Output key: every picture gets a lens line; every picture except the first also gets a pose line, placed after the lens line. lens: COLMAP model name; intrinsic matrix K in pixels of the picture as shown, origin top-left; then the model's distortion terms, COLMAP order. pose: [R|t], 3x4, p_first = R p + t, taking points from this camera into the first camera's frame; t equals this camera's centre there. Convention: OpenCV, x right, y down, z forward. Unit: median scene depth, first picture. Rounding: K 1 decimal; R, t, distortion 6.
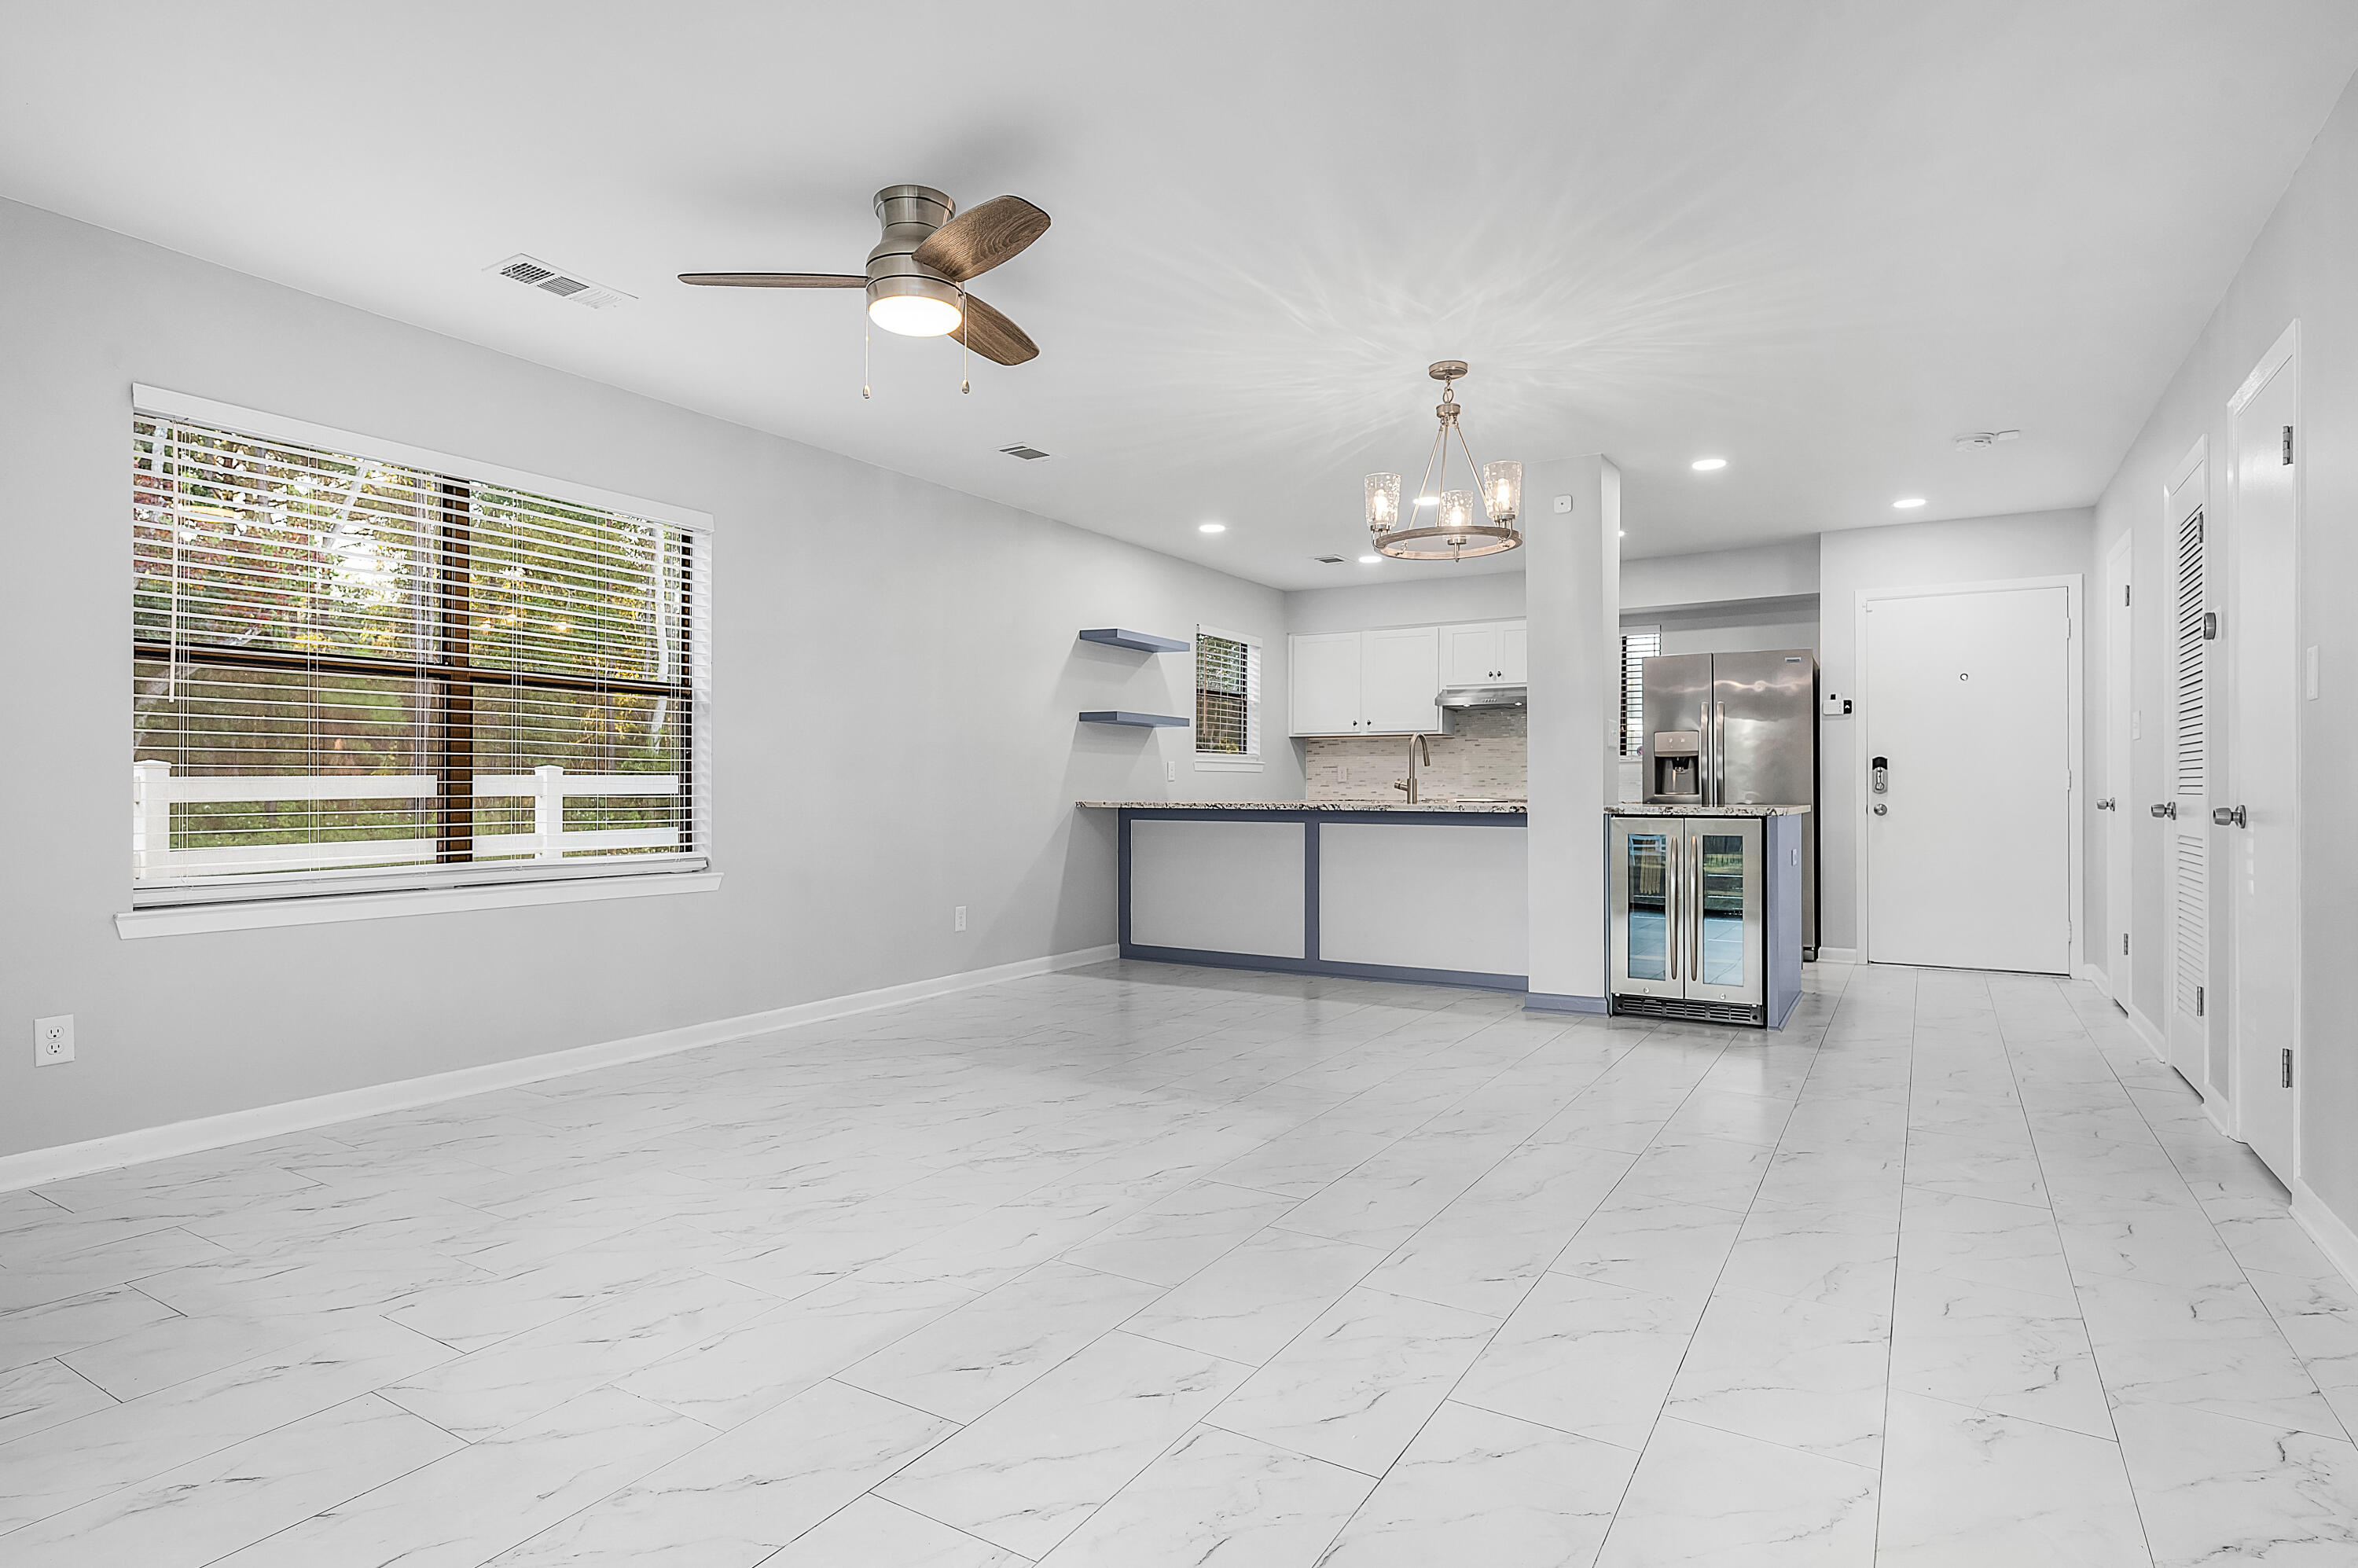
lens RADIAL K [[1202.4, 0, 1201.3], [0, 1202.4, 794.3], [0, 0, 1]] dist [-0.000352, -0.000604]
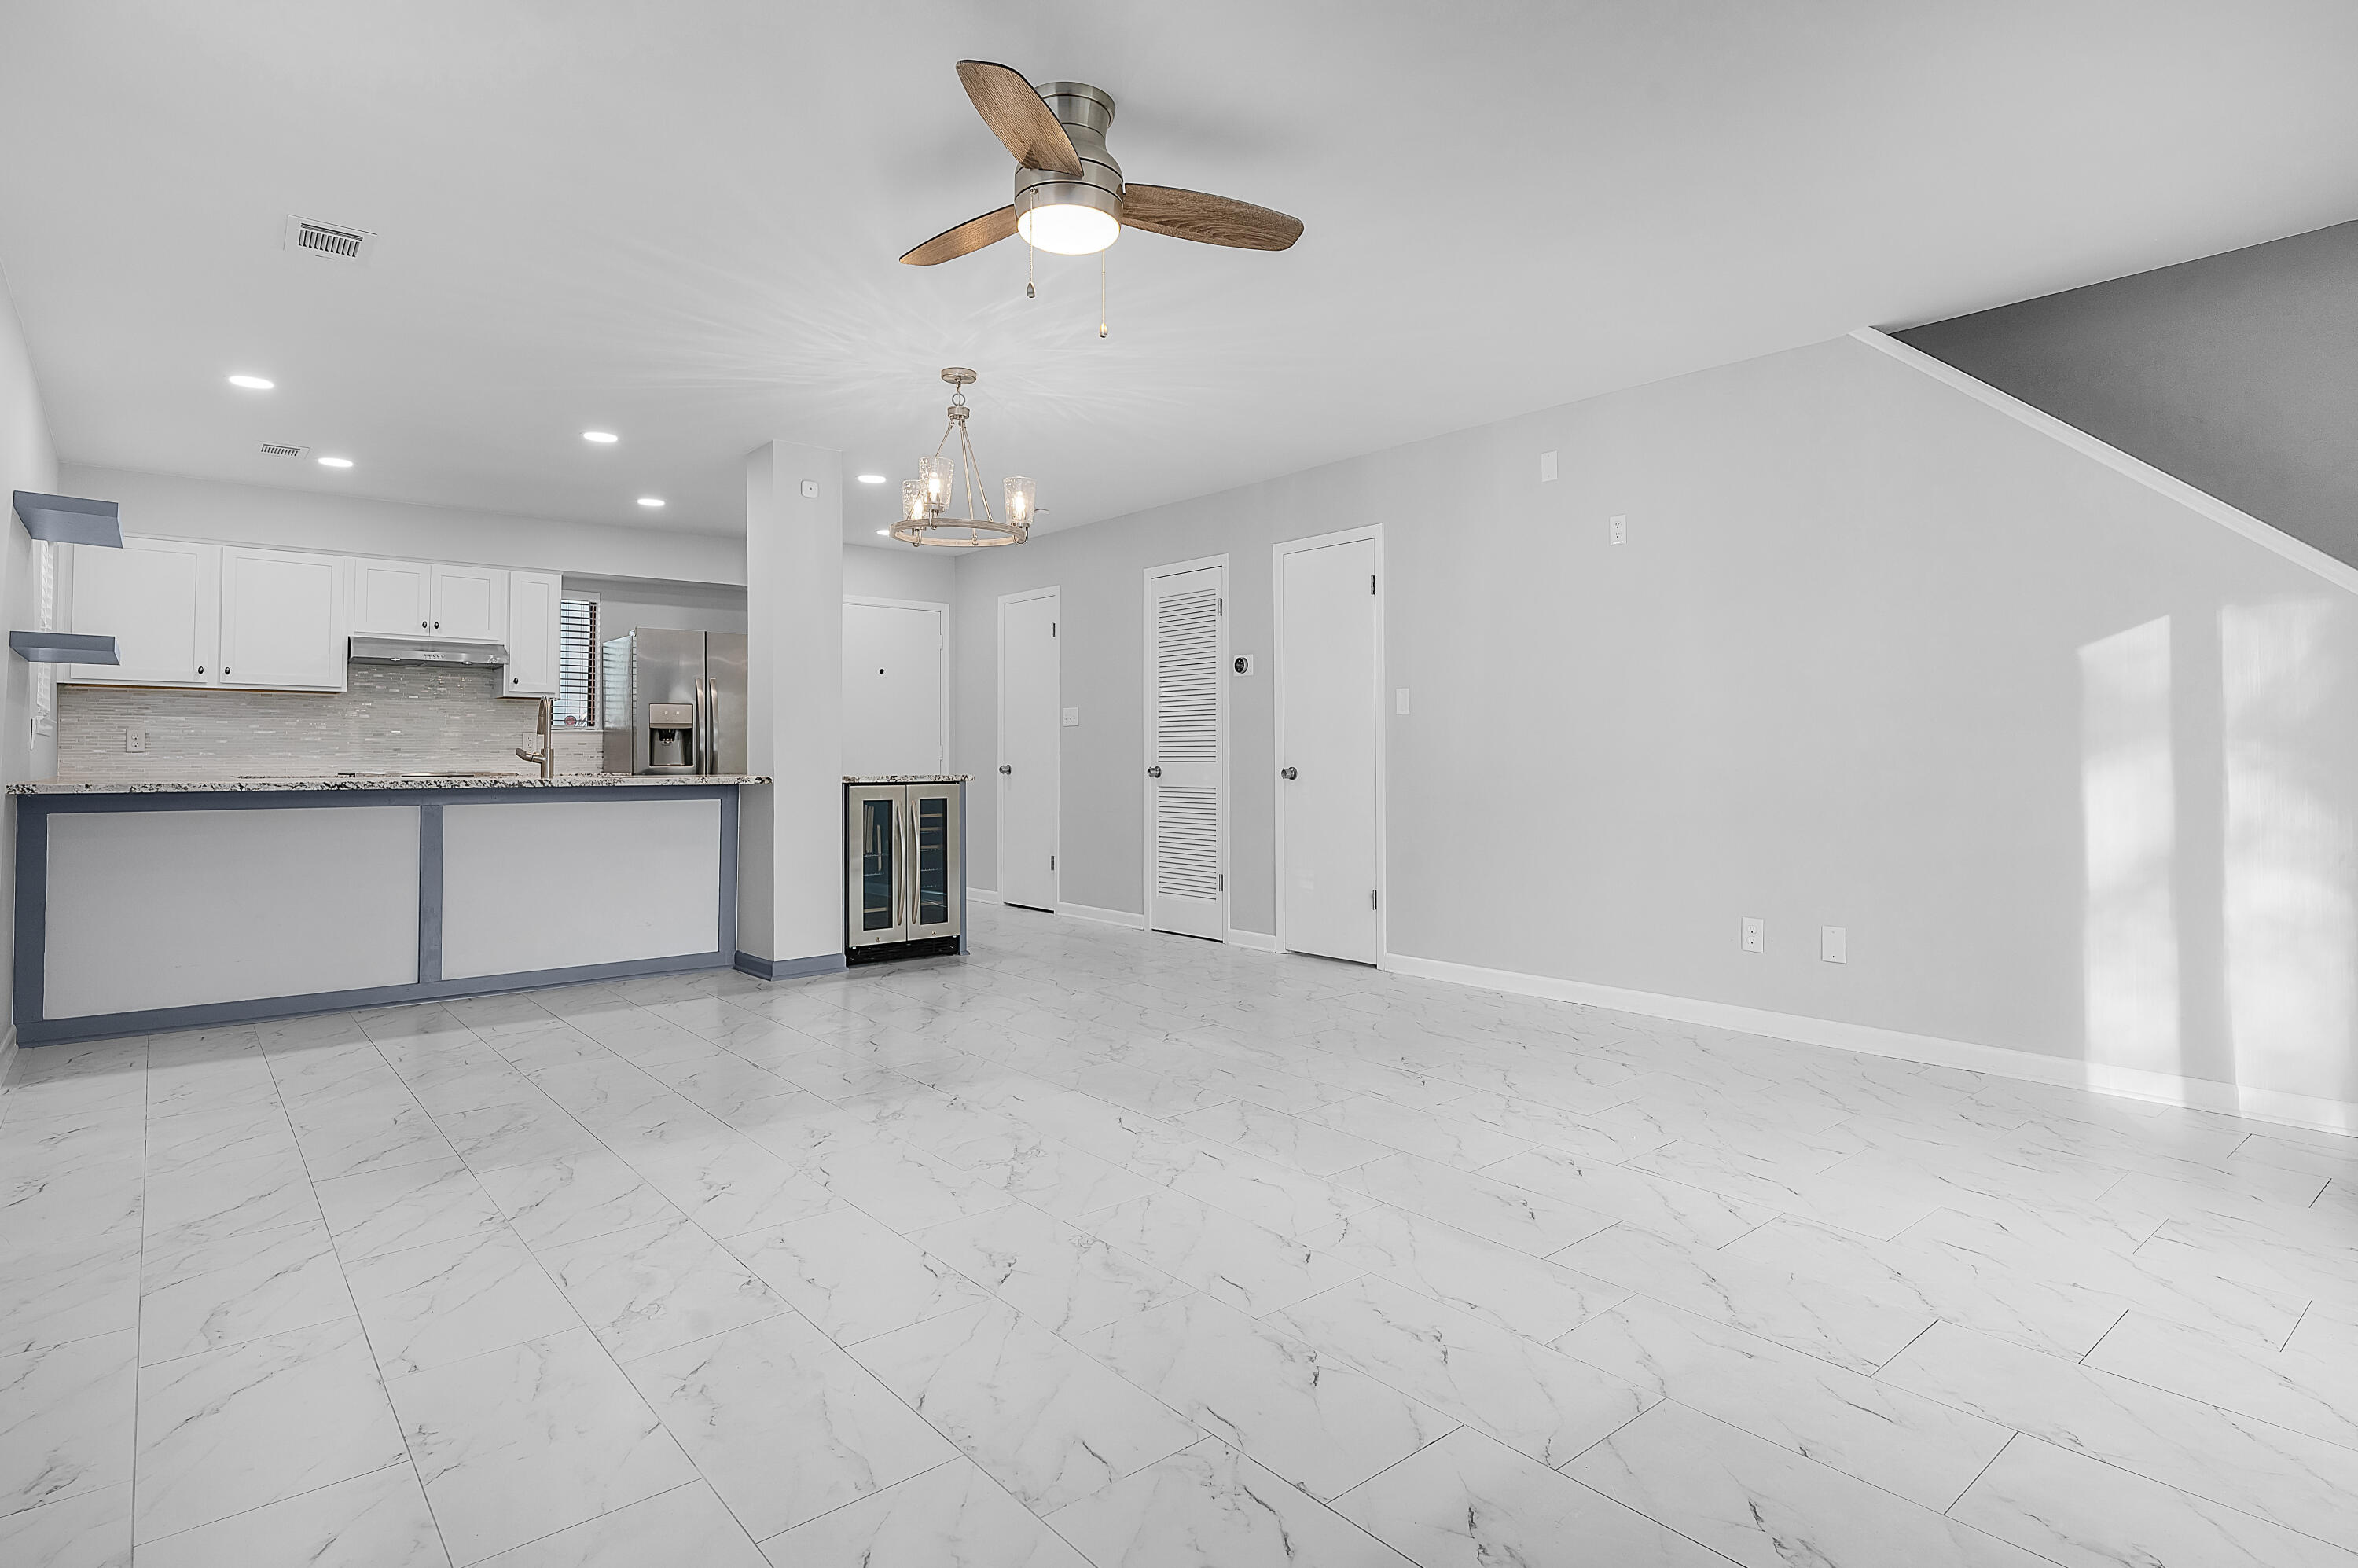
lens RADIAL K [[1202.4, 0, 1172.5], [0, 1202.4, 734.5], [0, 0, 1]] dist [-0.000352, -0.000604]
pose [[0.330962, 0.017516, 0.943482, -0.476981], [0.006704, 0.999759, -0.020912, -0.001942], [-0.943620, 0.013246, 0.330765, 0.290599]]
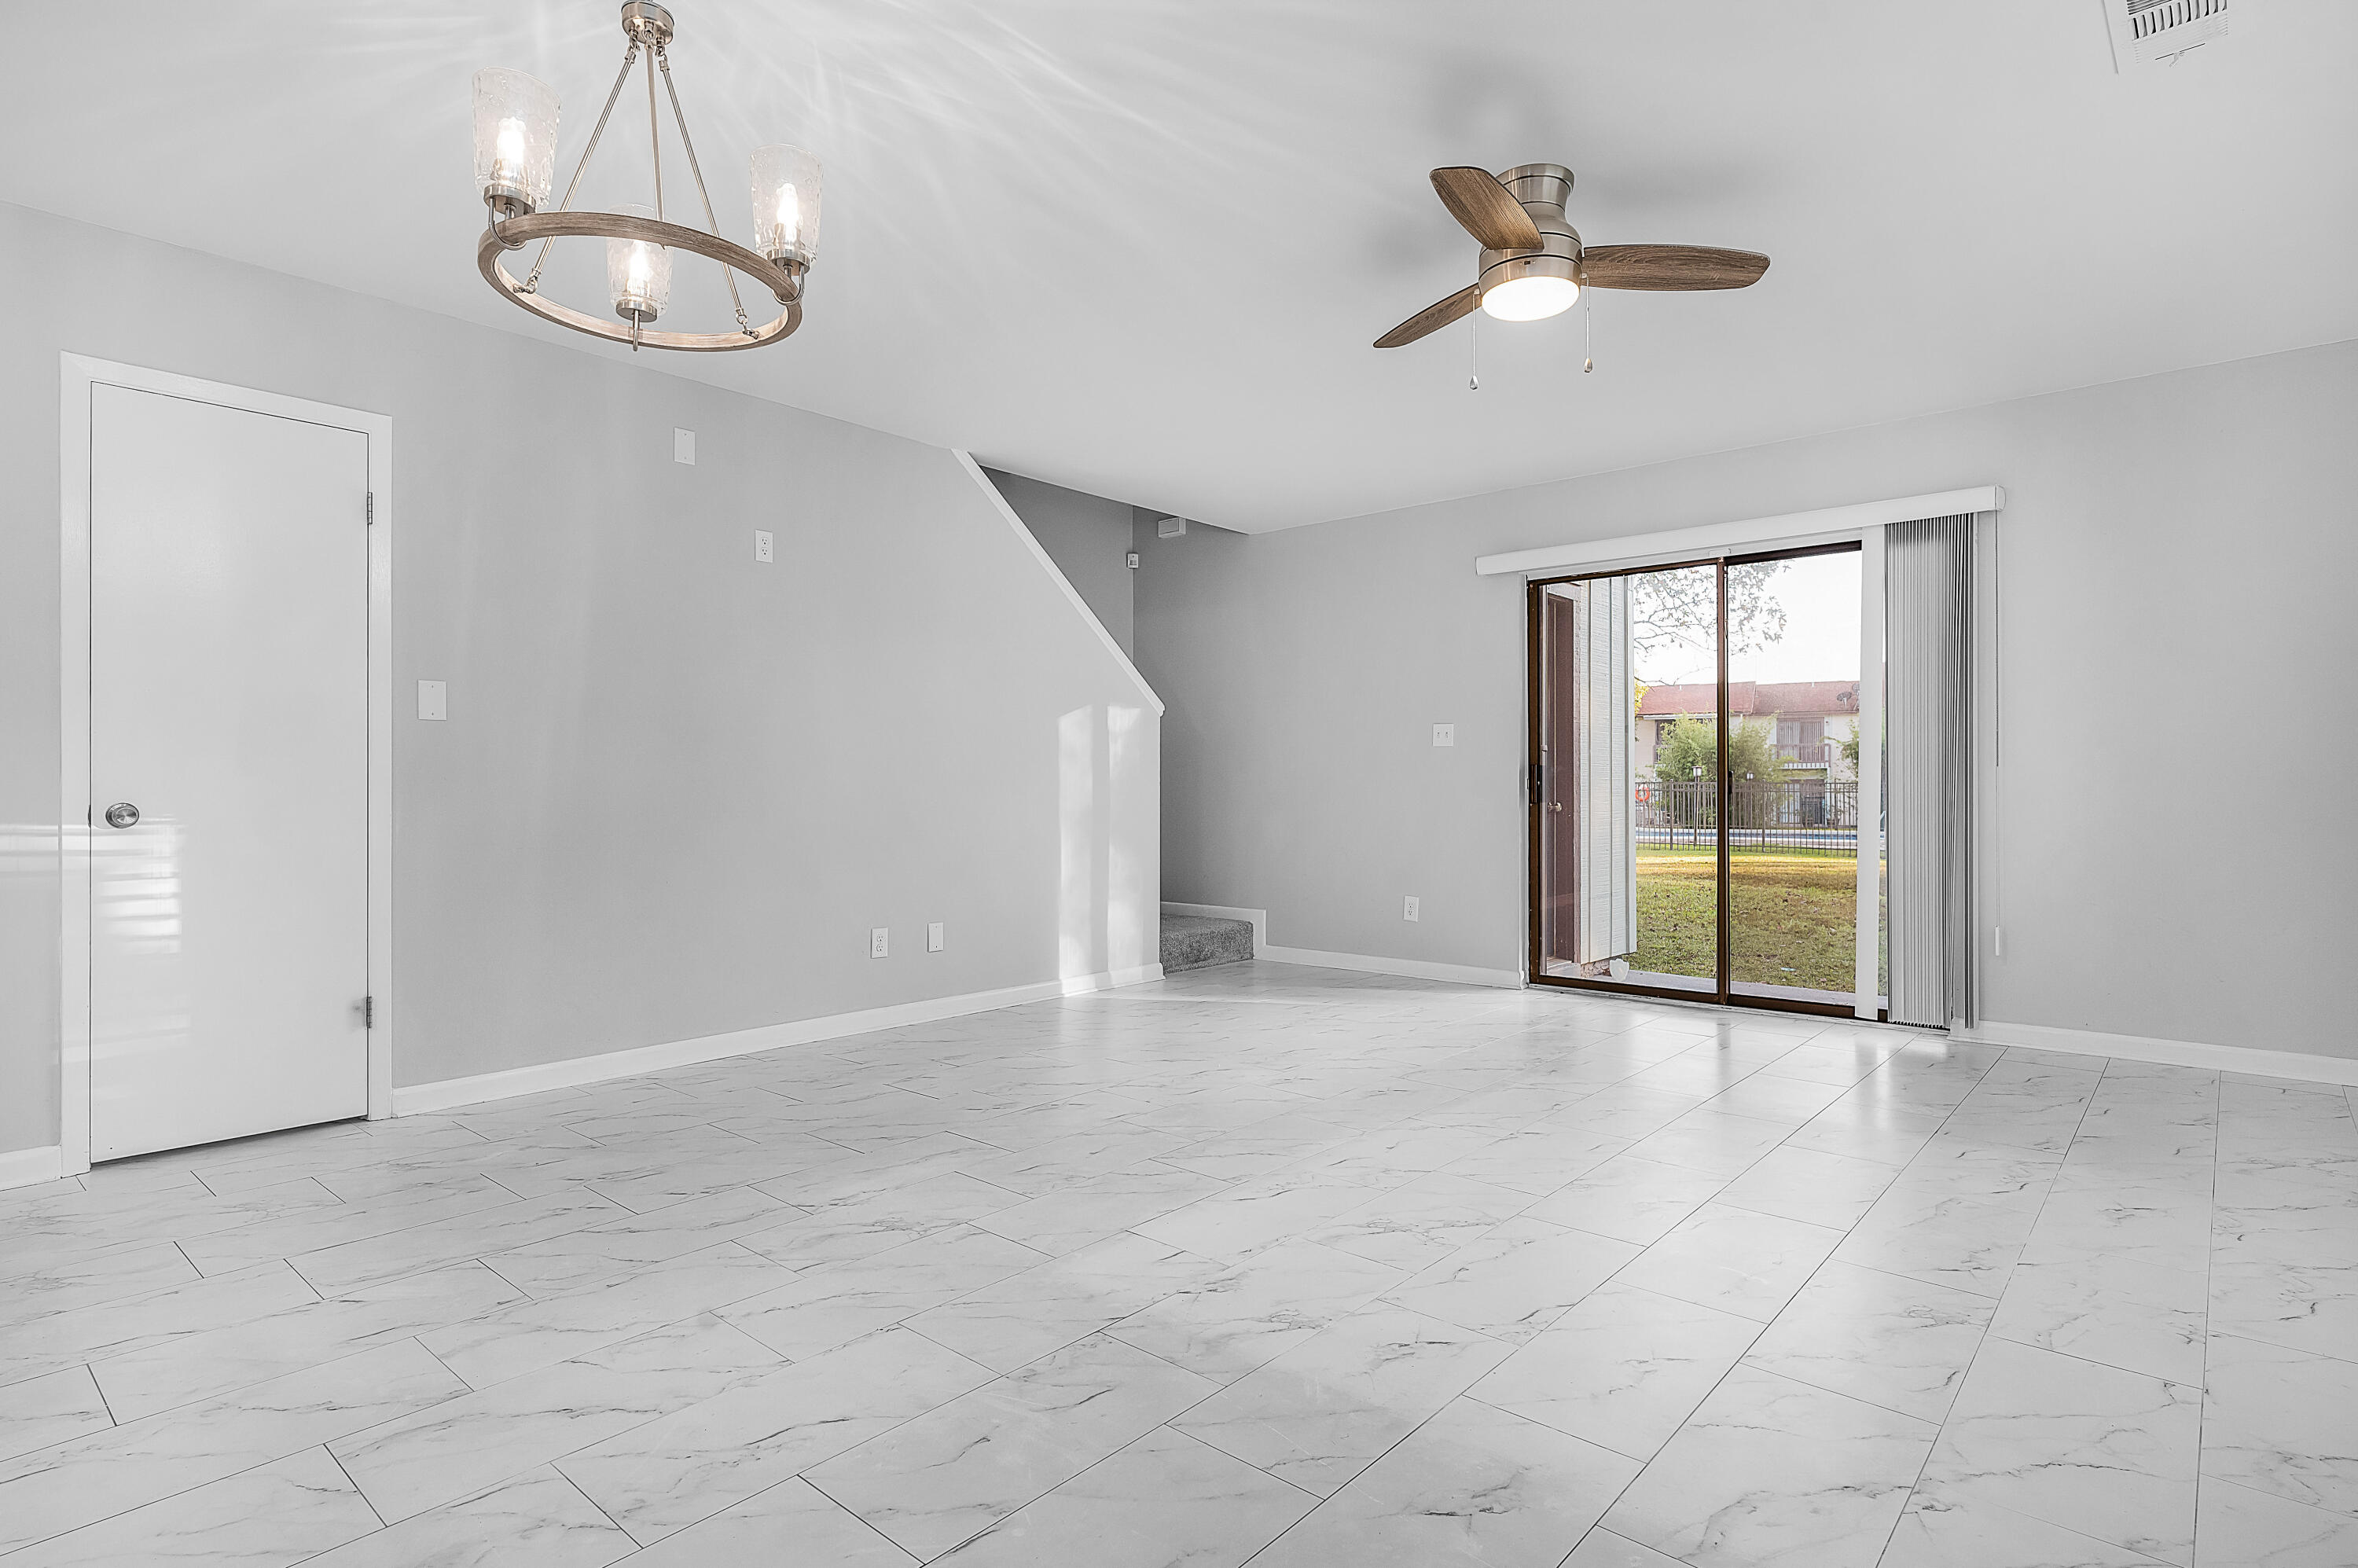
lens RADIAL K [[1202.4, 0, 1180.6], [0, 1202.4, 788.8], [0, 0, 1]] dist [-0.000352, -0.000604]
pose [[-0.982277, -0.000393, 0.187435, -0.065058], [0.000783, 0.999980, 0.006199, -0.003872], [-0.187433, 0.006236, -0.982258, 0.915471]]
